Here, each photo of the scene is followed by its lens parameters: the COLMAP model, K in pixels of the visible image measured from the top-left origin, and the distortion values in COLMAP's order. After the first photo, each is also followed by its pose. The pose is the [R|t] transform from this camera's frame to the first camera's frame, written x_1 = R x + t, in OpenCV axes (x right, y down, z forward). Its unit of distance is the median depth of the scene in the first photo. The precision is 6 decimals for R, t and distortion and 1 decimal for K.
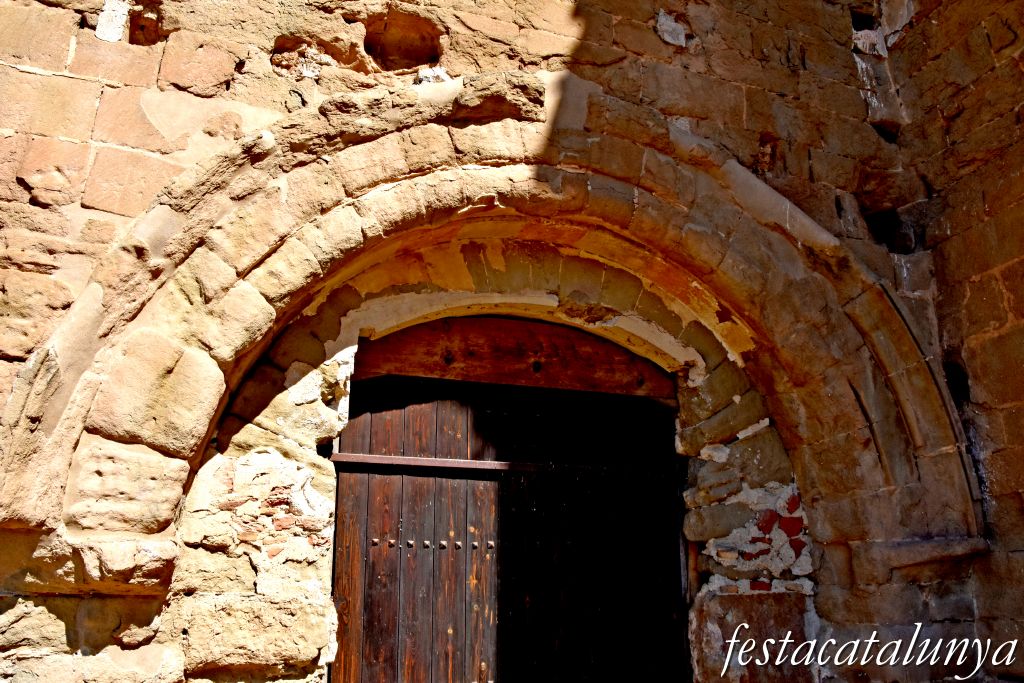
lens RADIAL K [[851.6, 0, 512.0], [0, 851.6, 341.5], [0, 0, 1]] dist [-0.166540, 0.121994]
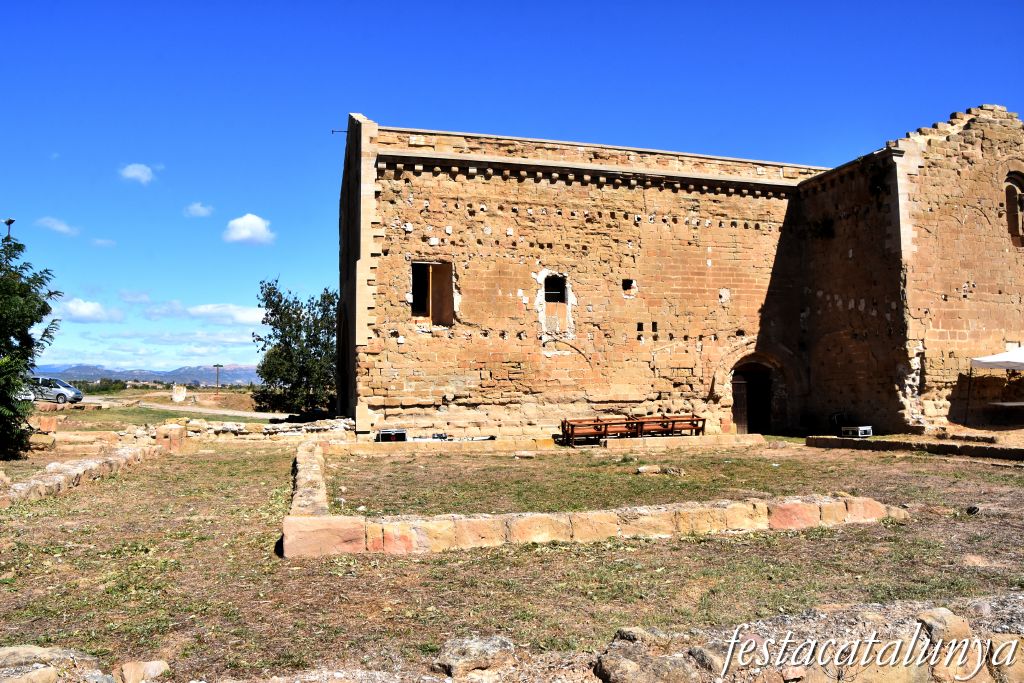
lens RADIAL K [[851.6, 0, 512.0], [0, 851.6, 341.5], [0, 0, 1]] dist [-0.166540, 0.121994]
pose [[0.996587, -0.005458, -0.082374, -1.518736], [0.020578, 0.982740, 0.183842, -1.669871], [0.079949, -0.184910, 0.979498, -6.612230]]
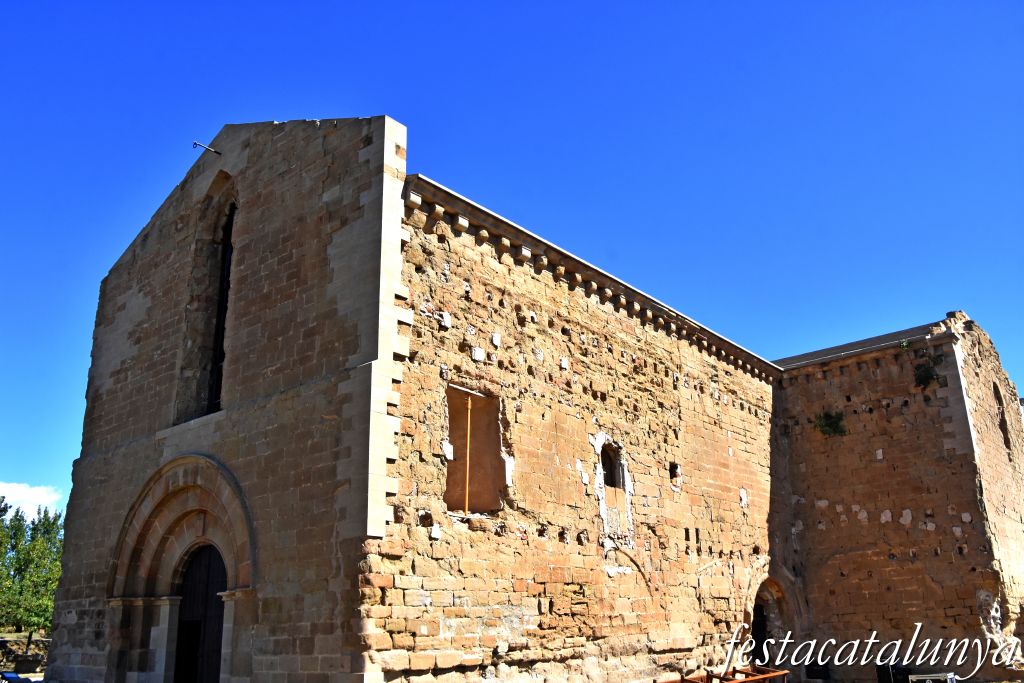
lens RADIAL K [[851.6, 0, 512.0], [0, 851.6, 341.5], [0, 0, 1]] dist [-0.166540, 0.121994]
pose [[0.877133, 0.152882, 0.455263, -4.240834], [-0.112305, 0.986989, -0.115069, -0.874833], [-0.466931, 0.049803, 0.882890, -3.281058]]
